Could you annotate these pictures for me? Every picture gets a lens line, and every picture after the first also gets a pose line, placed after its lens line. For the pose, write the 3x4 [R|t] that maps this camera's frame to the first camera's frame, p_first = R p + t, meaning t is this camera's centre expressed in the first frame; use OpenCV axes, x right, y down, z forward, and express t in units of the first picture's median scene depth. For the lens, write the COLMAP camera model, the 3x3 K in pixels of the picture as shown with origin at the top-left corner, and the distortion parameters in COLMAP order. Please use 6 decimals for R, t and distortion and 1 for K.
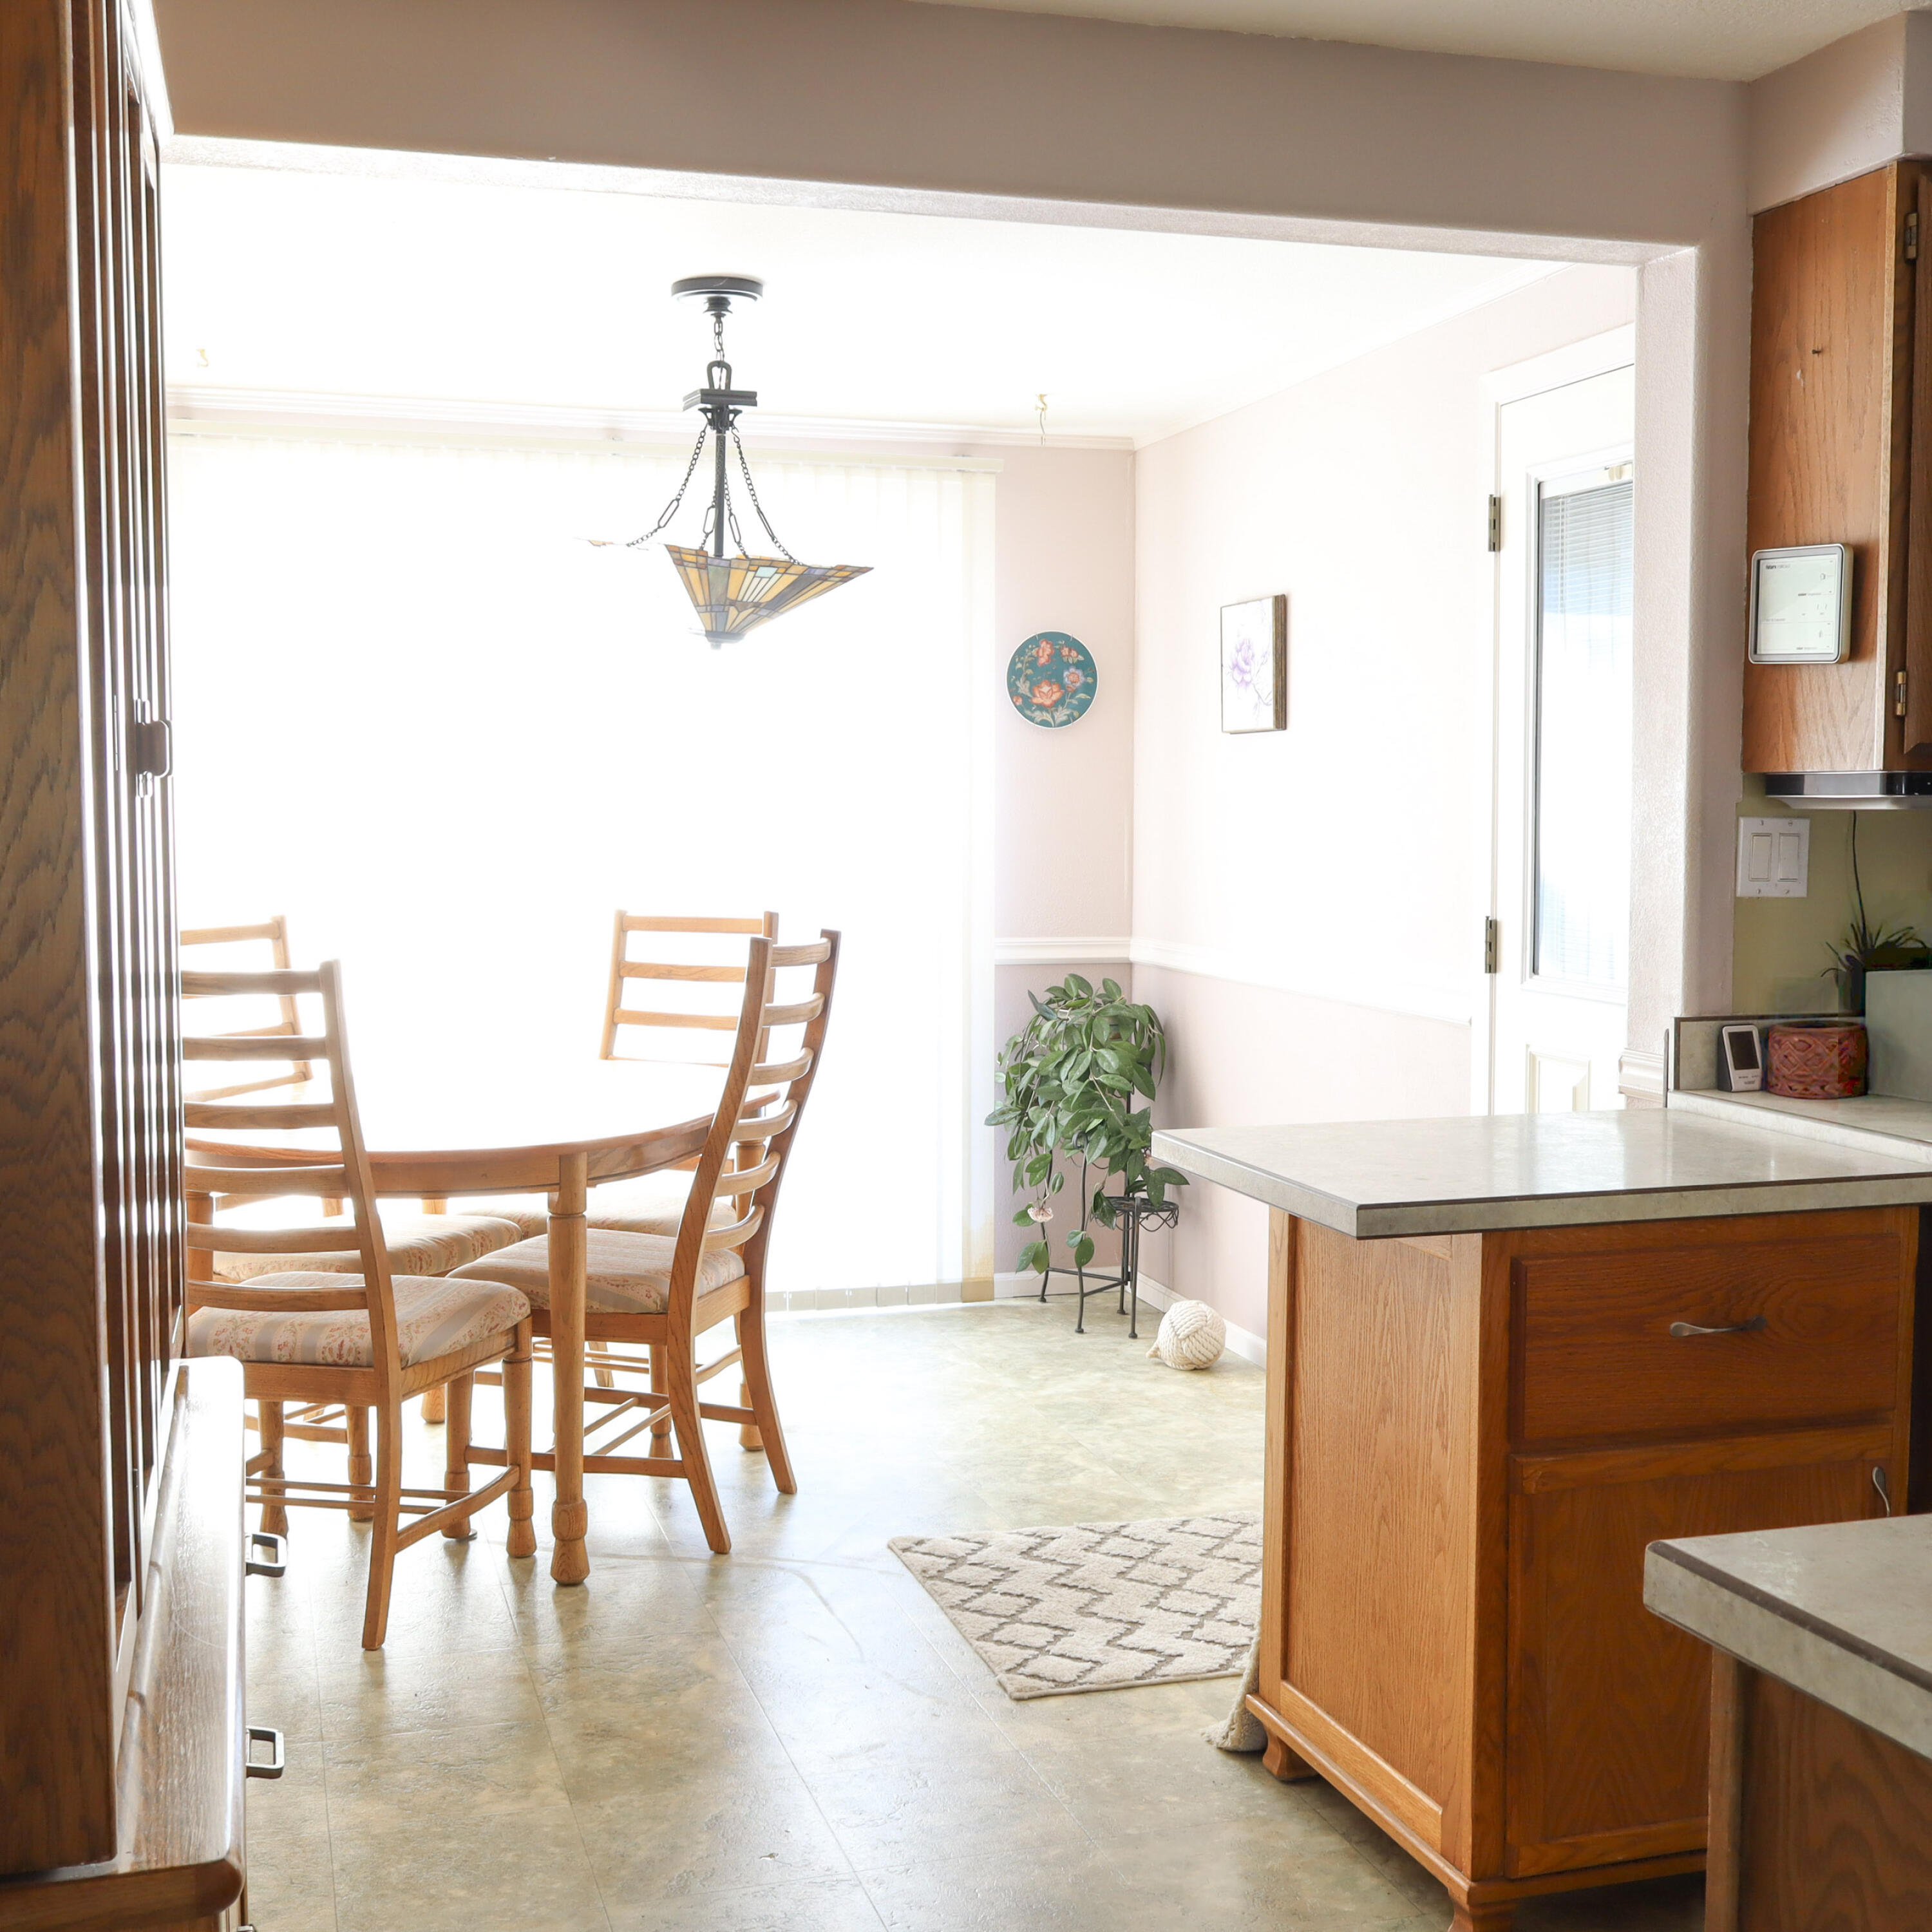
lens RADIAL K [[2383.7, 0, 963.5], [0, 2383.7, 967.5], [0, 0, 1]] dist [-0.004636, 0.000000]
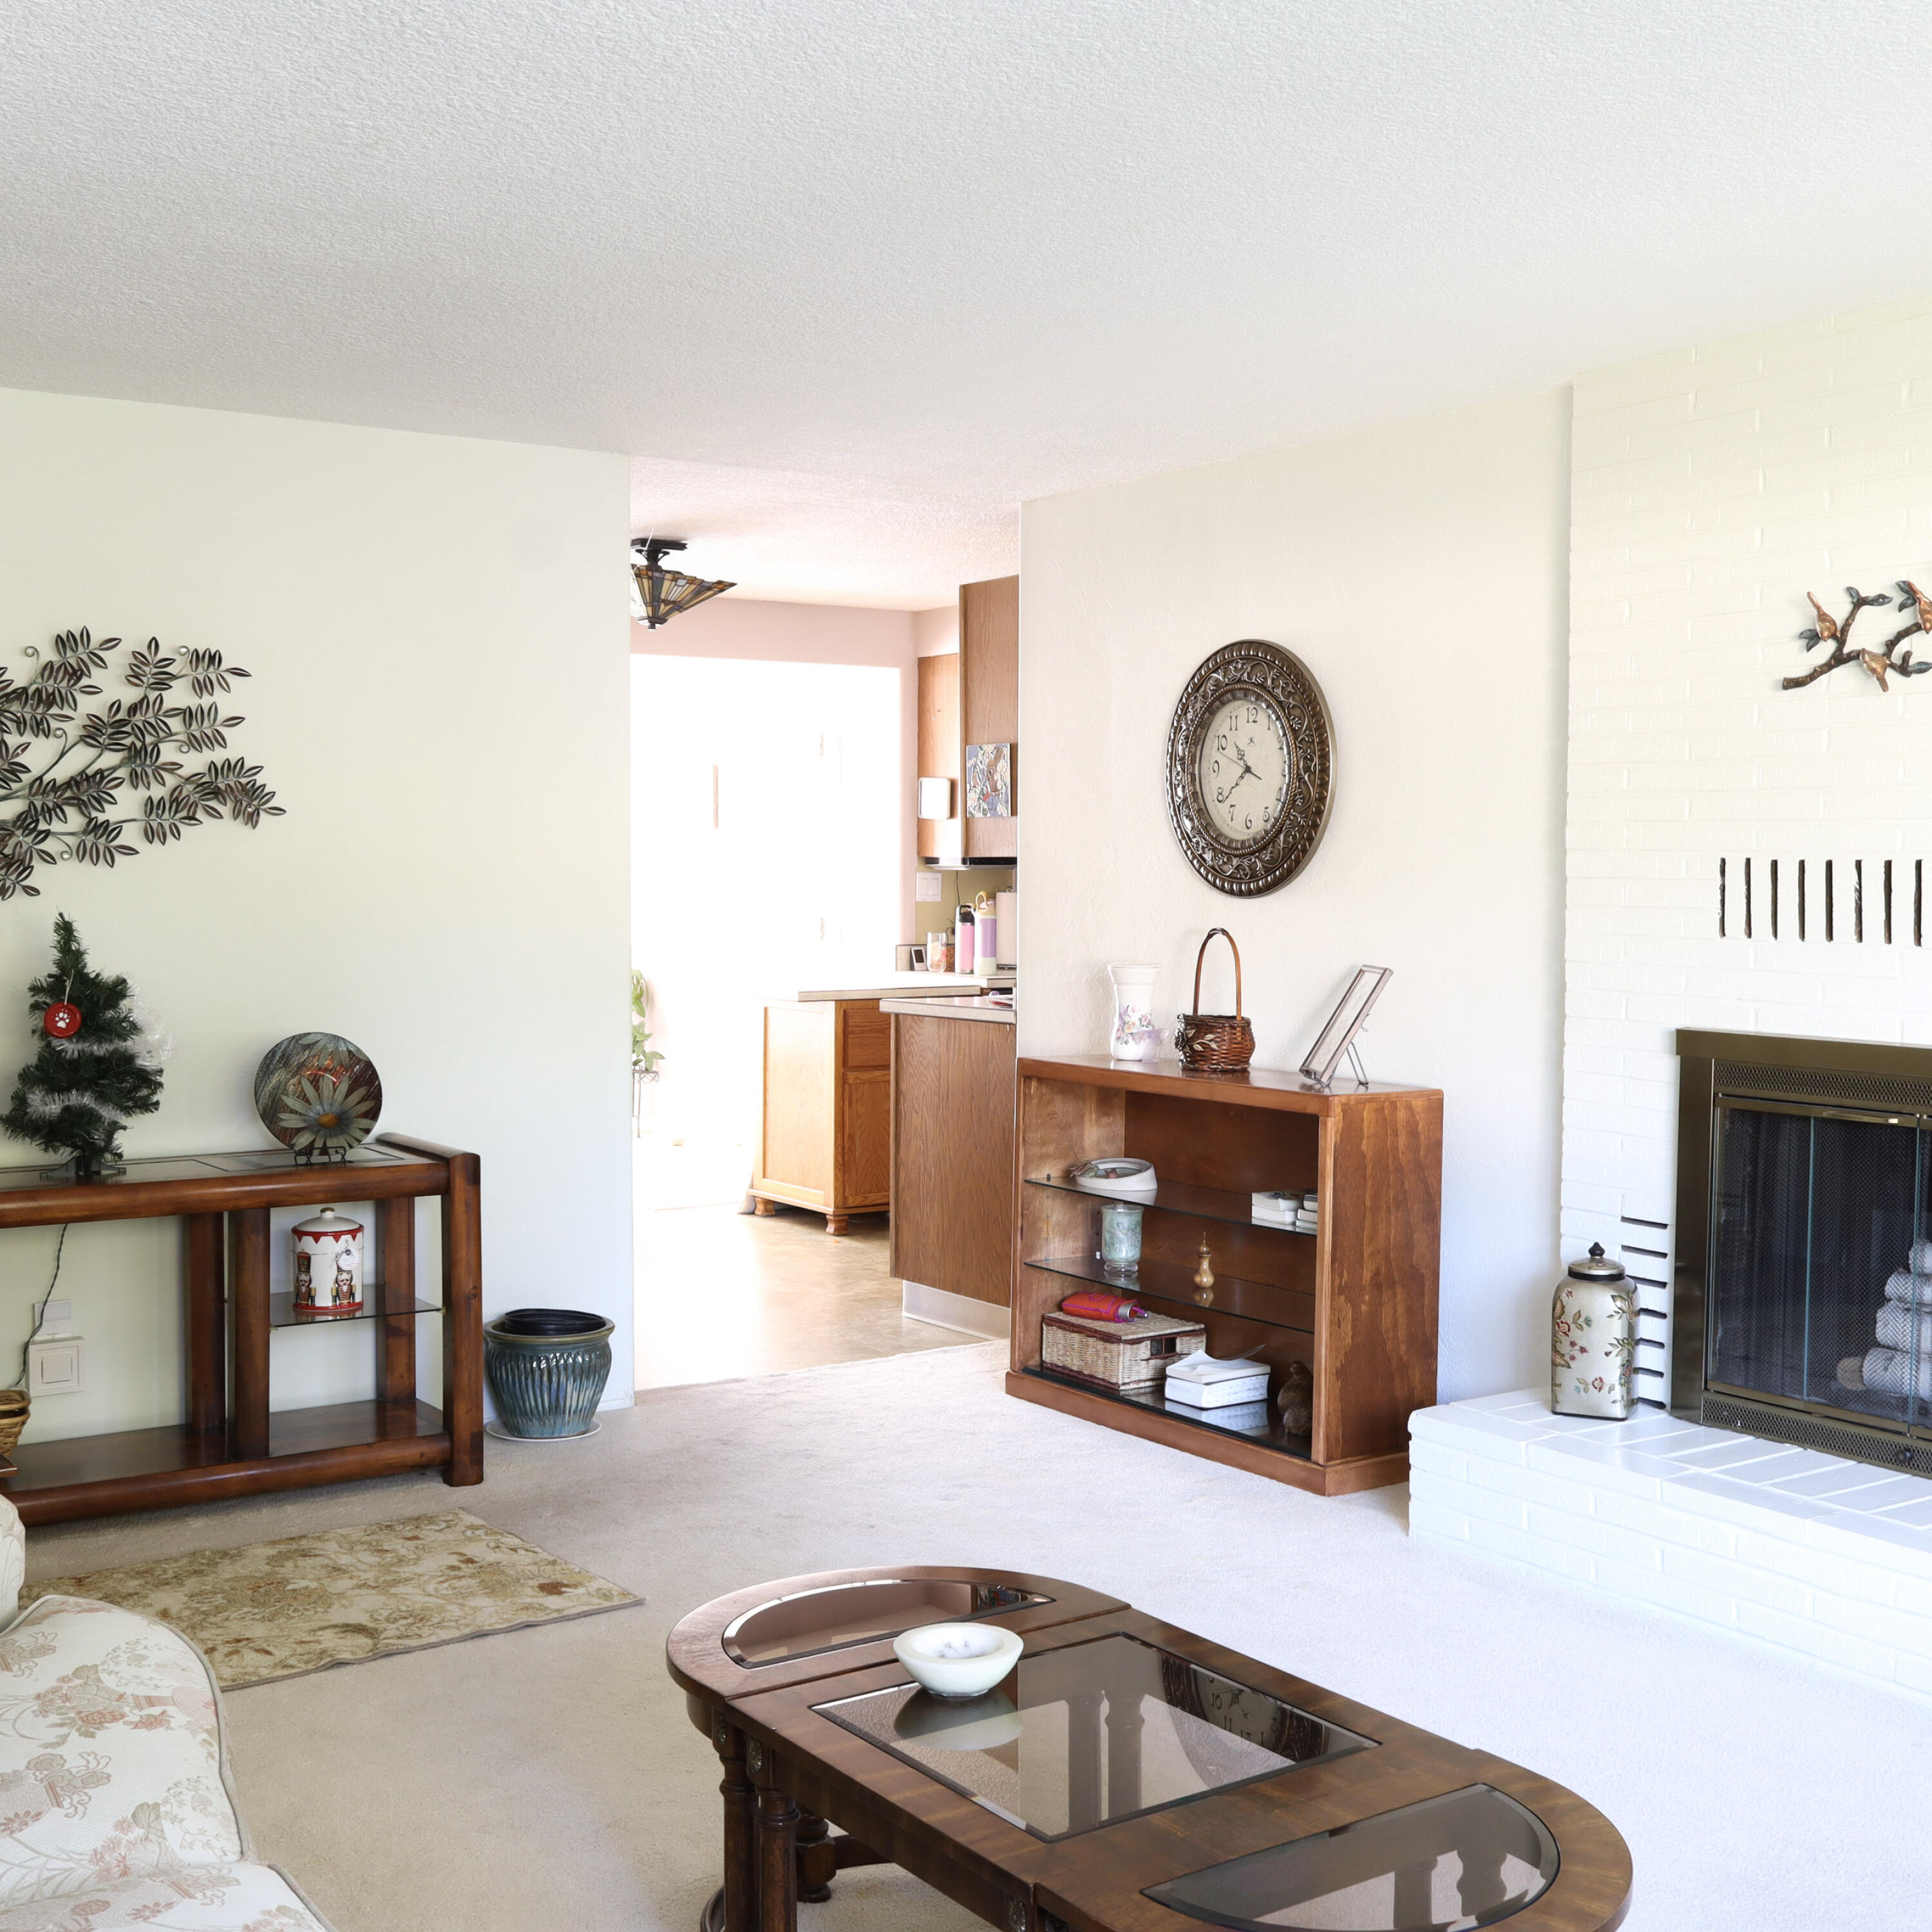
lens RADIAL K [[2383.7, 0, 967.3], [0, 2383.7, 965.7], [0, 0, 1]] dist [-0.004636, 0.000000]
pose [[0.955417, -0.011988, 0.295017, -0.457137], [0.017475, 0.999720, -0.015968, 0.094797], [-0.294743, 0.020412, 0.955359, -1.739795]]
